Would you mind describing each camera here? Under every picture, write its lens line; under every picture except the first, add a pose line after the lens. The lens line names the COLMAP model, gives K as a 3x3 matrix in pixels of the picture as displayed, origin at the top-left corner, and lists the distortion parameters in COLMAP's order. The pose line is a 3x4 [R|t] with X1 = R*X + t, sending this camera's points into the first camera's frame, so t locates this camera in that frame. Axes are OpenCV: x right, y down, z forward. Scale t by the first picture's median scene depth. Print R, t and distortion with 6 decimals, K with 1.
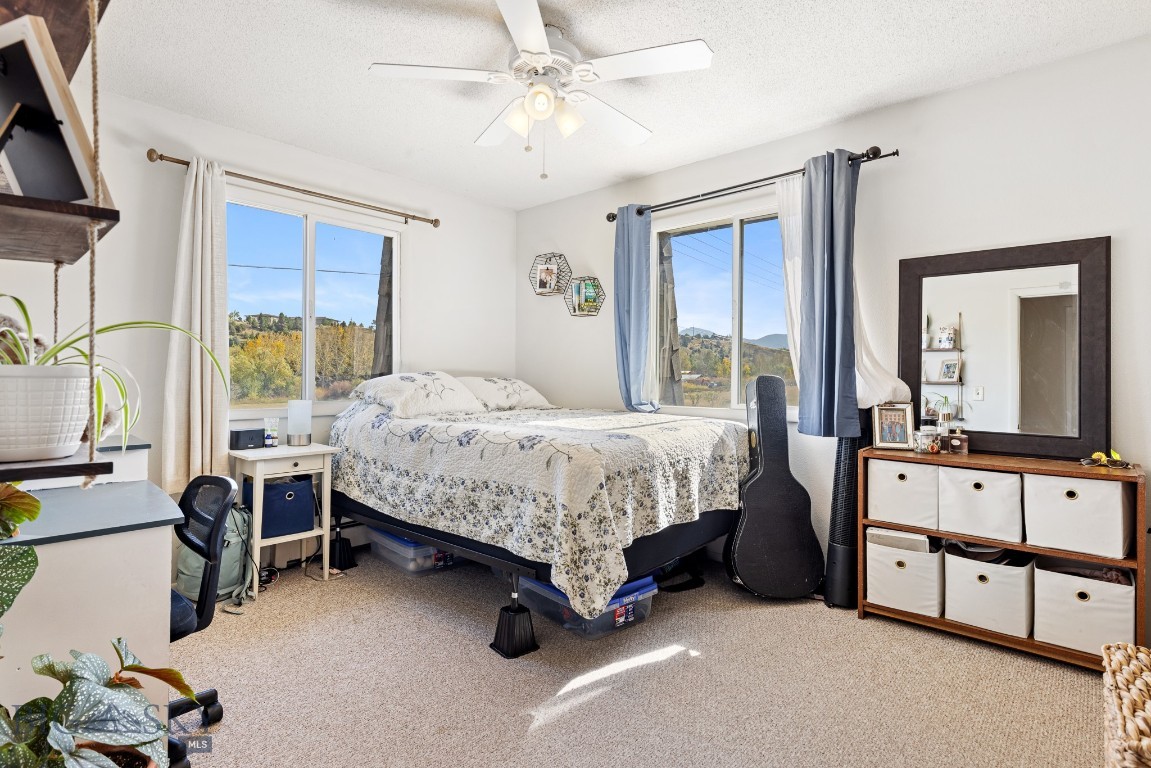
lens RADIAL K [[583.1, 0, 576.2], [0, 583.1, 377.5], [0, 0, 1]] dist [0.012634, -0.000027]
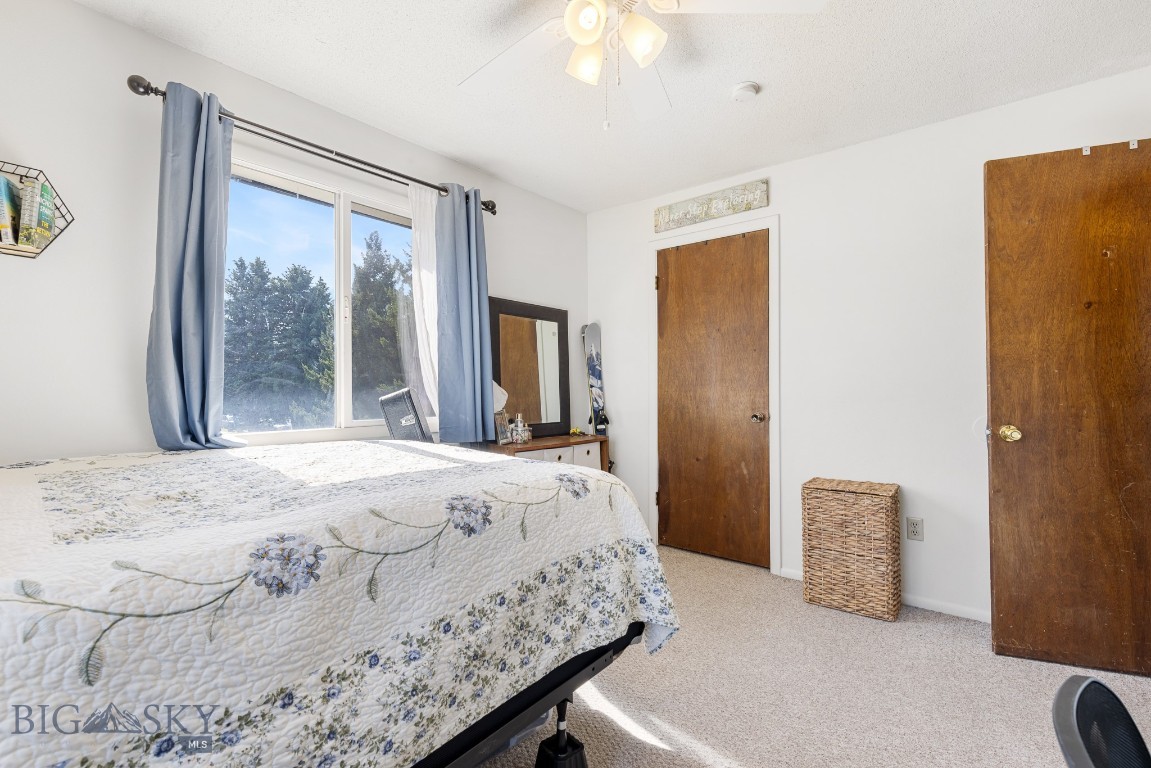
lens RADIAL K [[521.1, 0, 573.6], [0, 521.1, 387.2], [0, 0, 1]] dist [0.013978, -0.001692]
pose [[-0.049638, -0.004776, 0.998756, -0.644144], [-0.000784, 0.999988, 0.004743, -0.008434], [-0.998767, -0.000548, -0.049642, 0.945759]]
